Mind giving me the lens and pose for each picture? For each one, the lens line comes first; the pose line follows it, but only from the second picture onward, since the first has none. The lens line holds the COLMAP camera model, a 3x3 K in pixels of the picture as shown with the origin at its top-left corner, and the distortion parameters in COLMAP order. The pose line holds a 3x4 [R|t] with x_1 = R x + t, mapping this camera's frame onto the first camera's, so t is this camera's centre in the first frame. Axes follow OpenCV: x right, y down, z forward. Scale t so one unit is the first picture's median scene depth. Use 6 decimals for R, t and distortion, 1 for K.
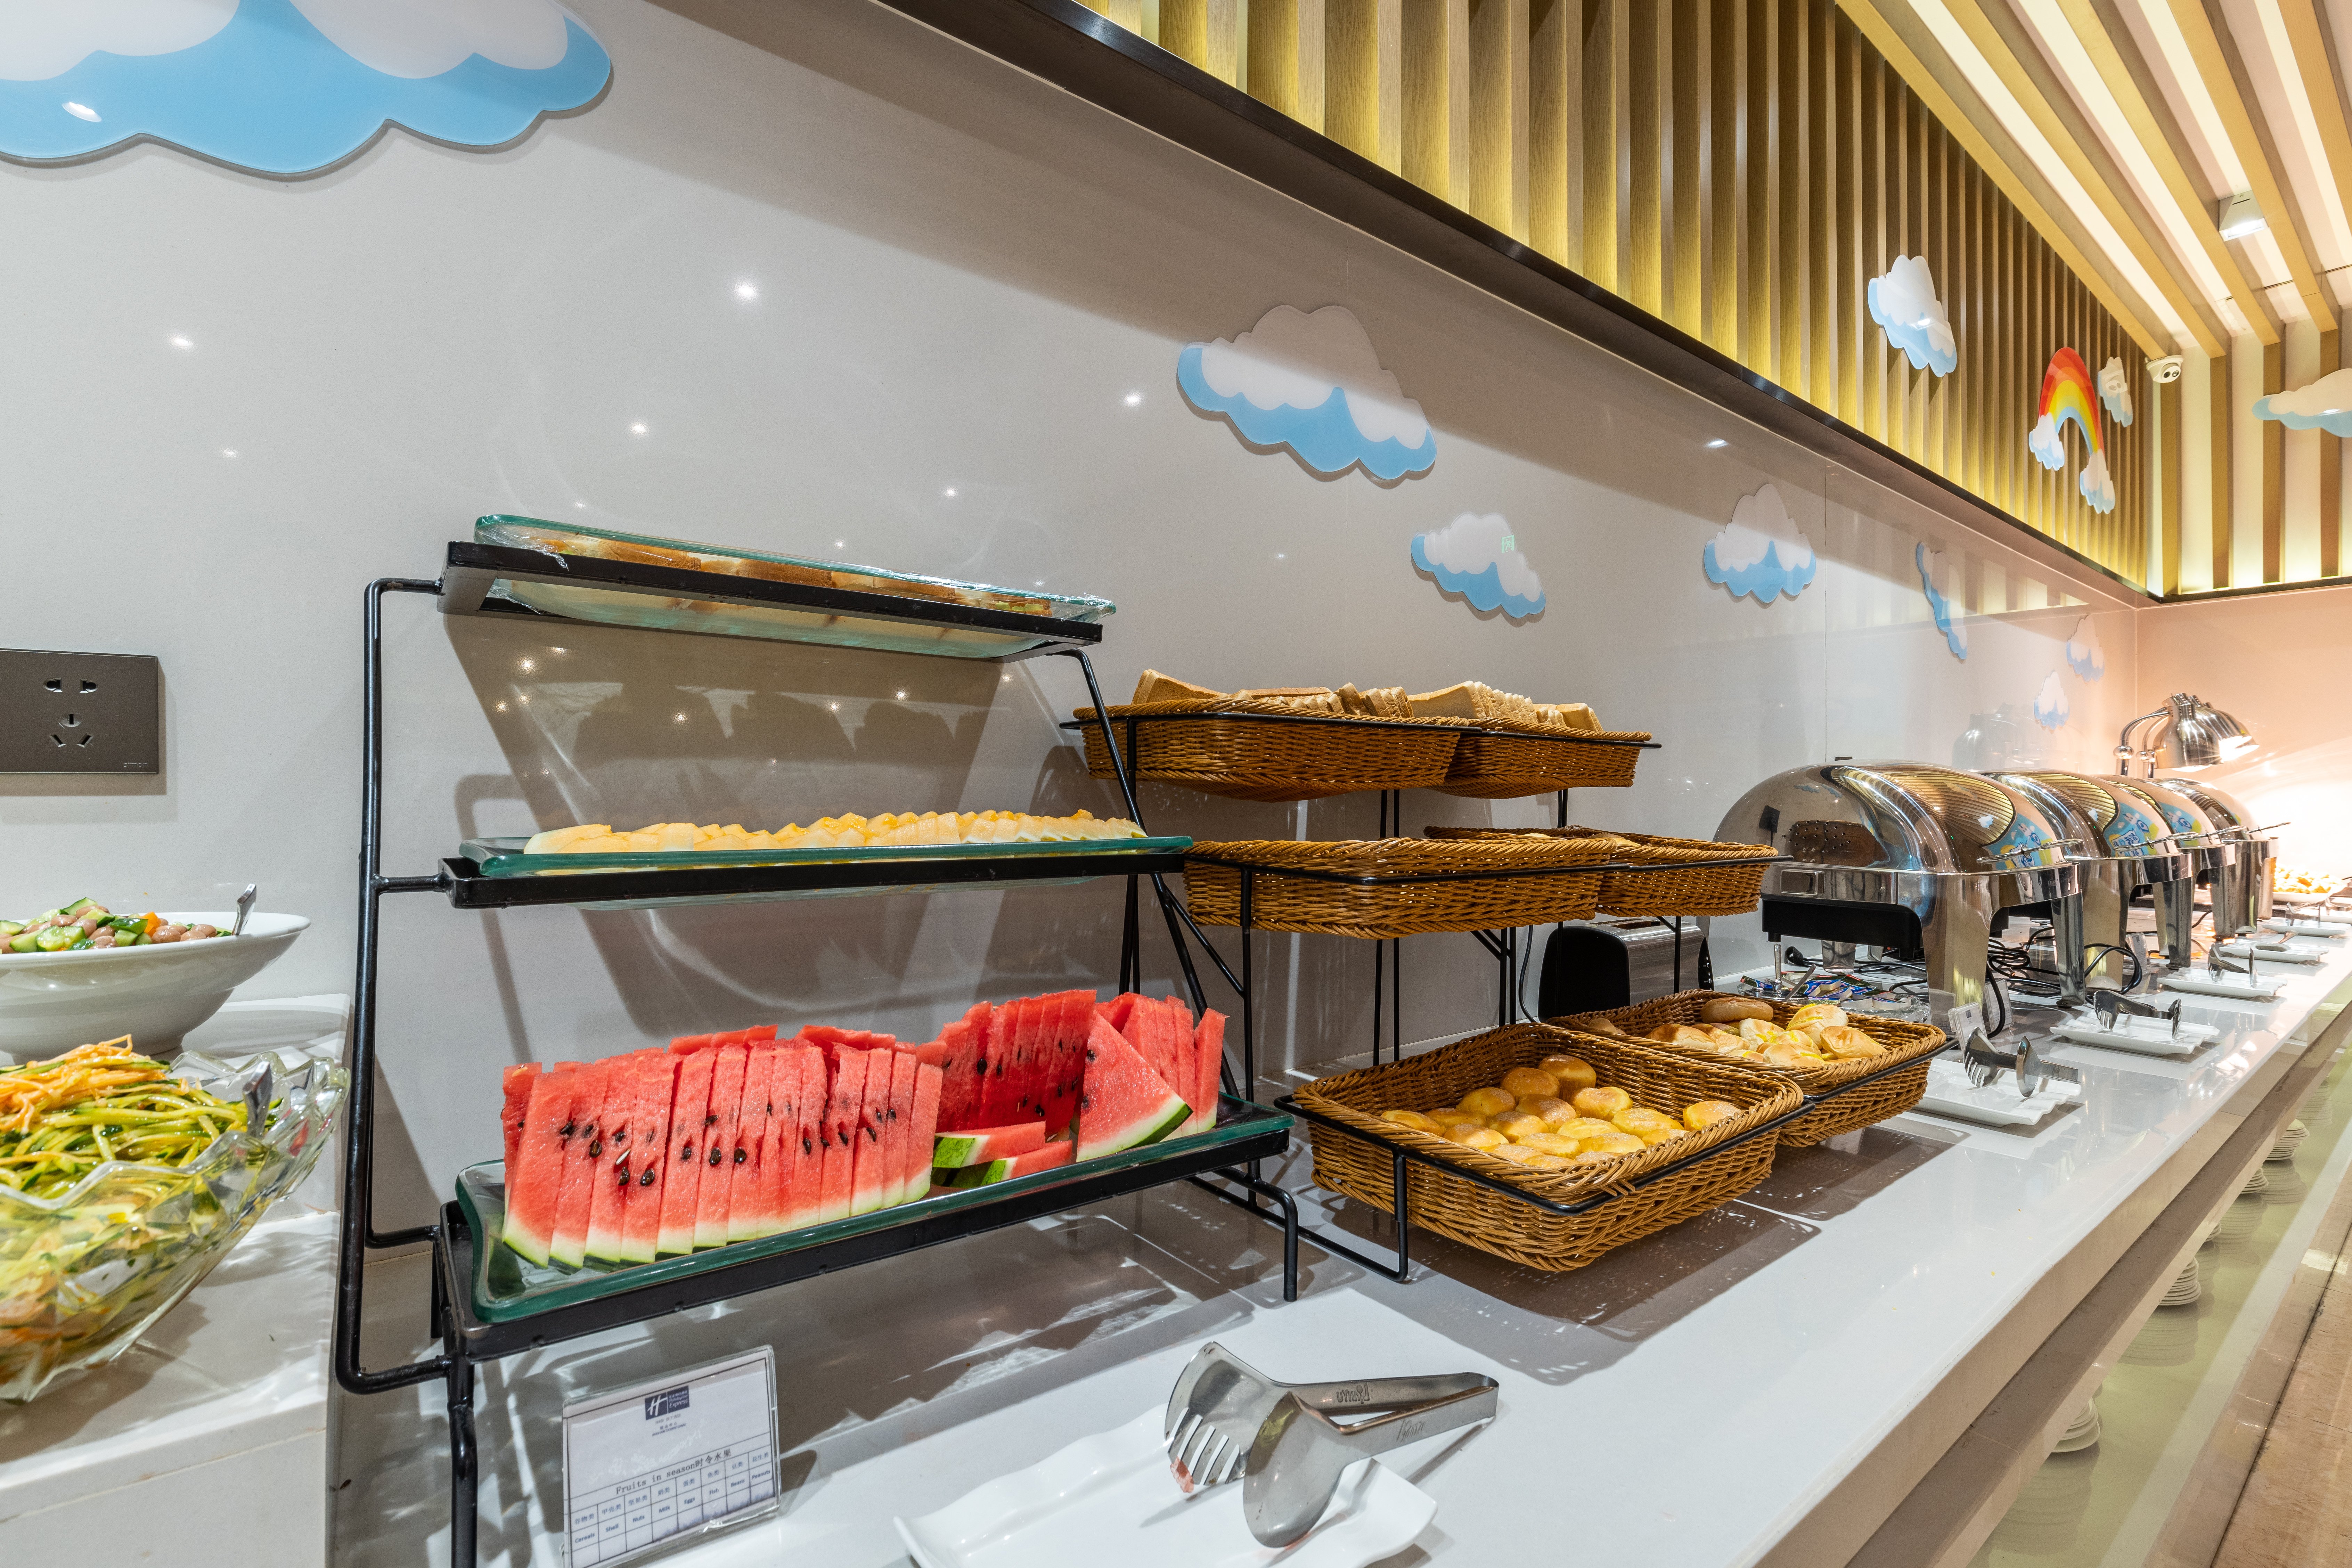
lens RADIAL K [[1053.5, 0, 1176.0], [0, 1053.5, 784.0], [0, 0, 1]] dist [-0.001523, -0.000382]
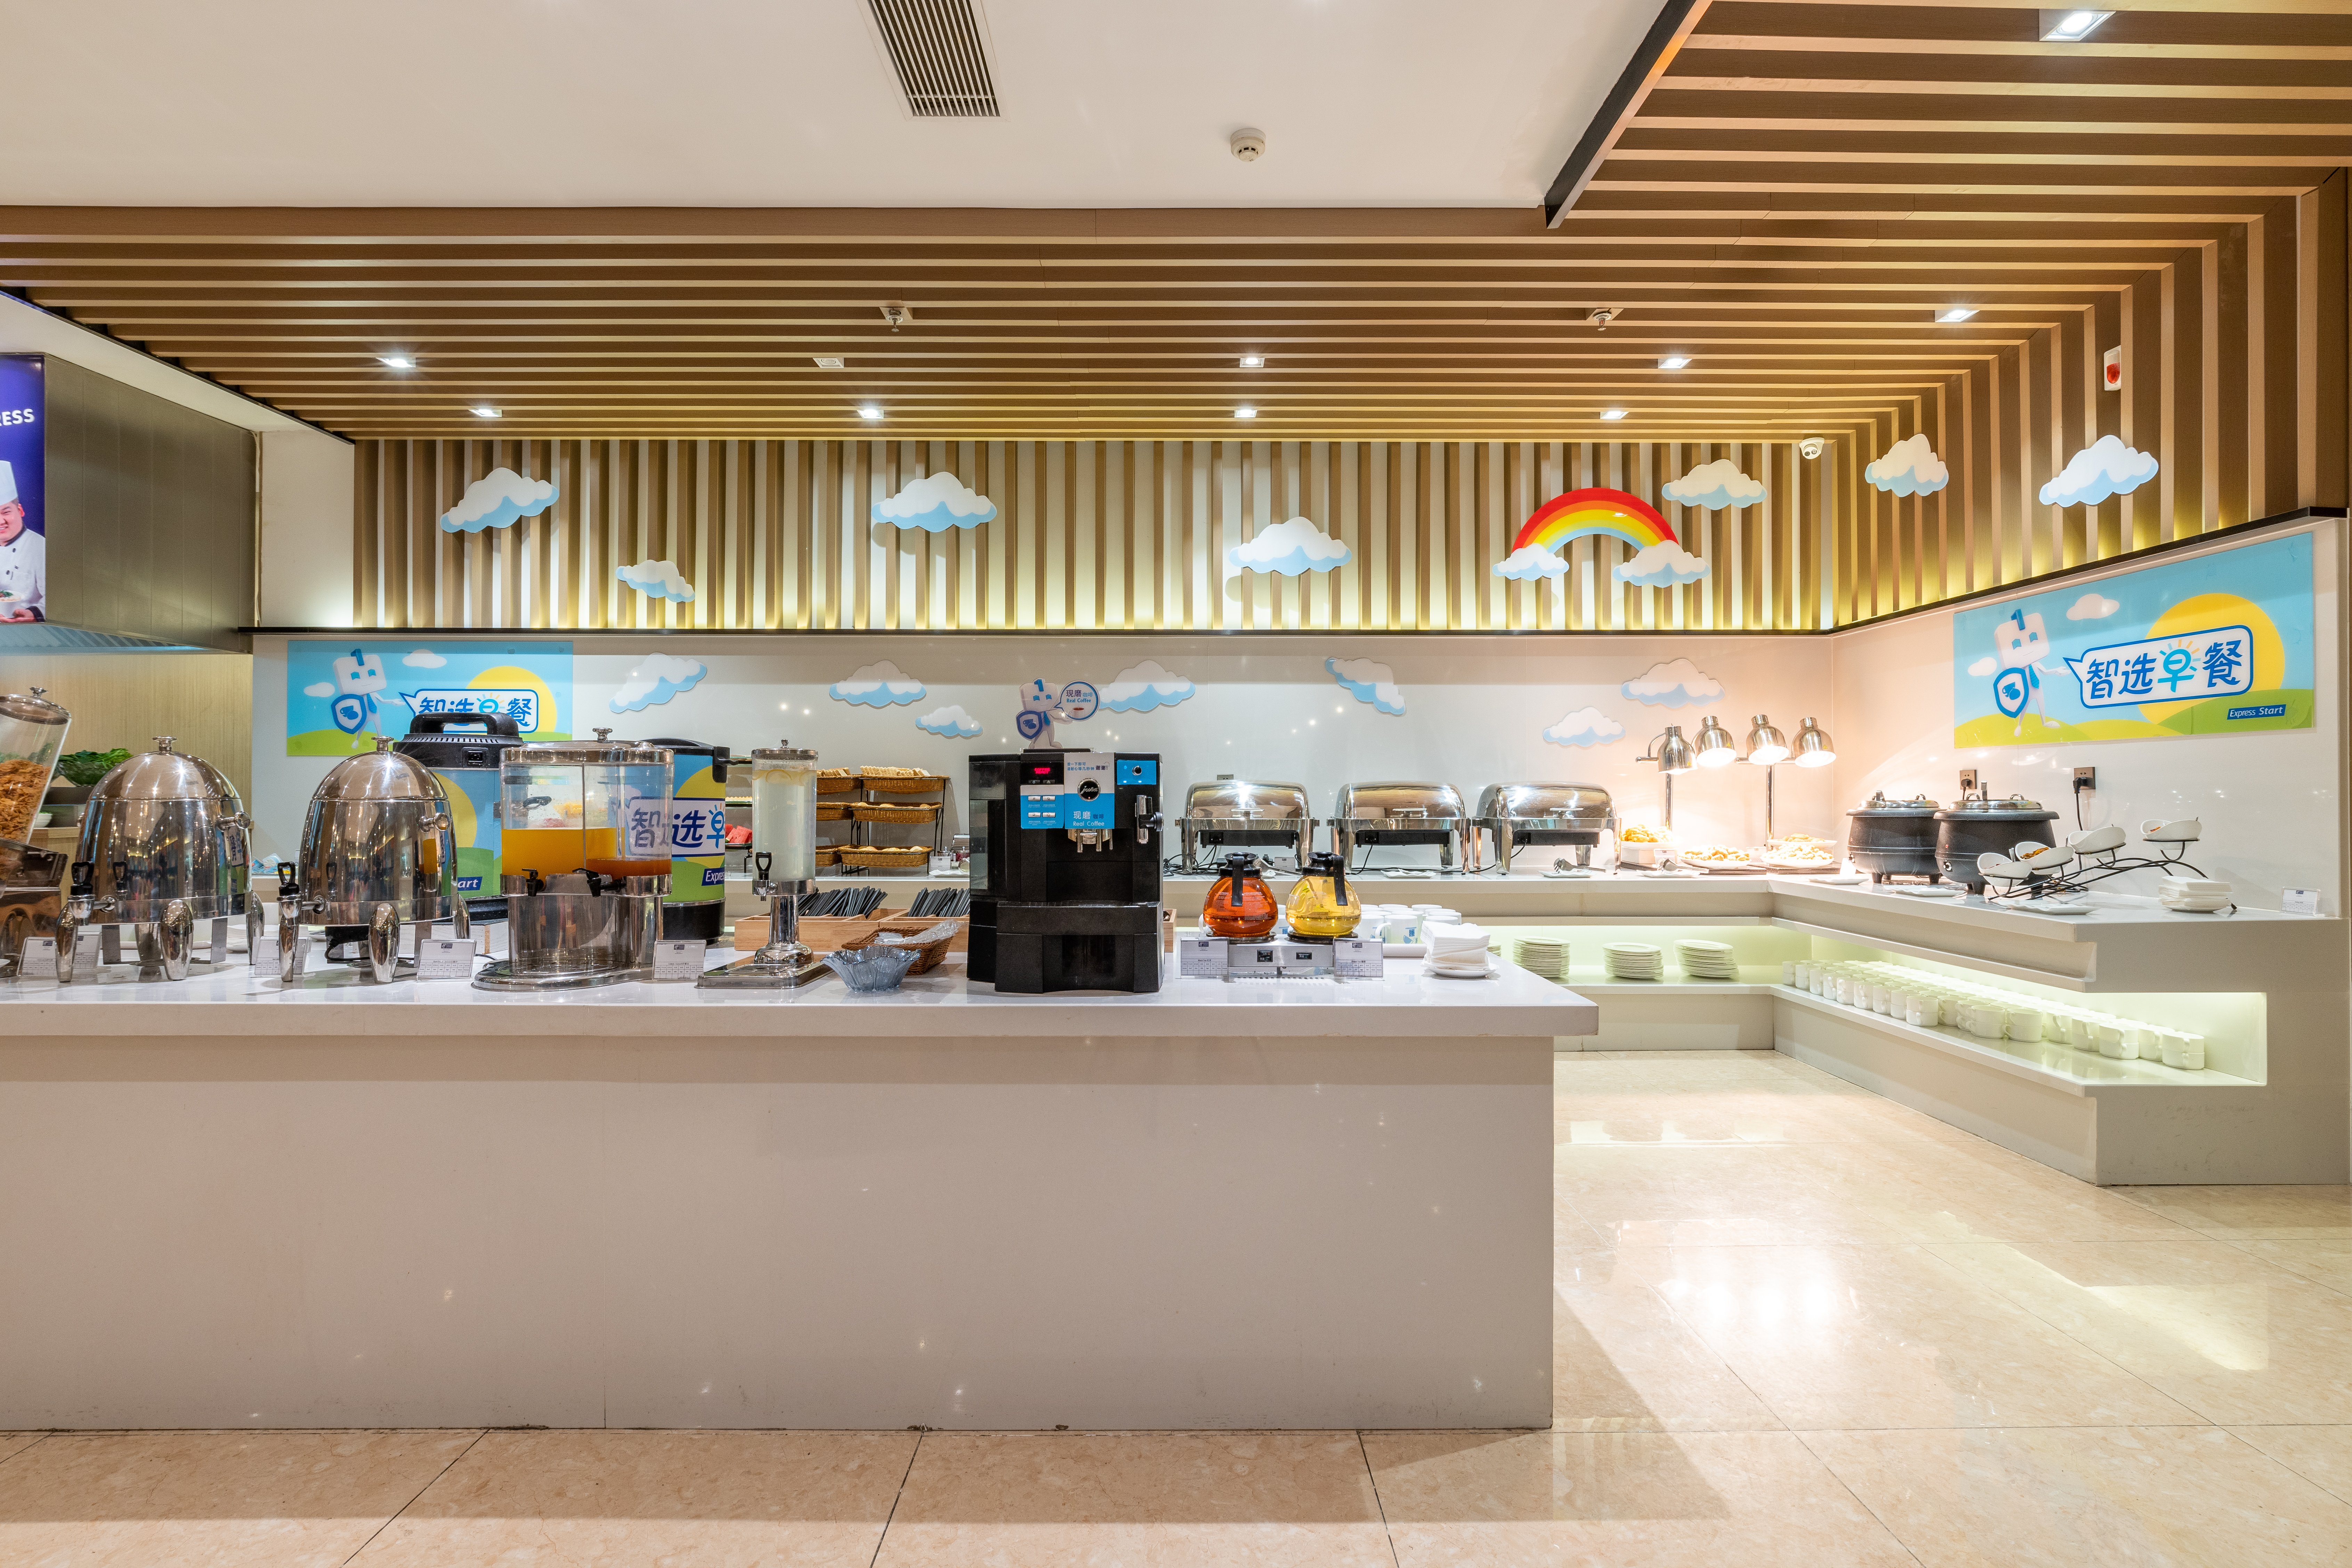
lens RADIAL K [[1053.5, 0, 1176.0], [0, 1053.5, 784.0], [0, 0, 1]] dist [-0.001523, -0.000382]
pose [[0.795719, -0.009696, -0.605589, 3.018979], [0.008633, 0.999952, -0.004667, 0.002591], [0.605605, -0.001515, 0.795764, -1.237709]]
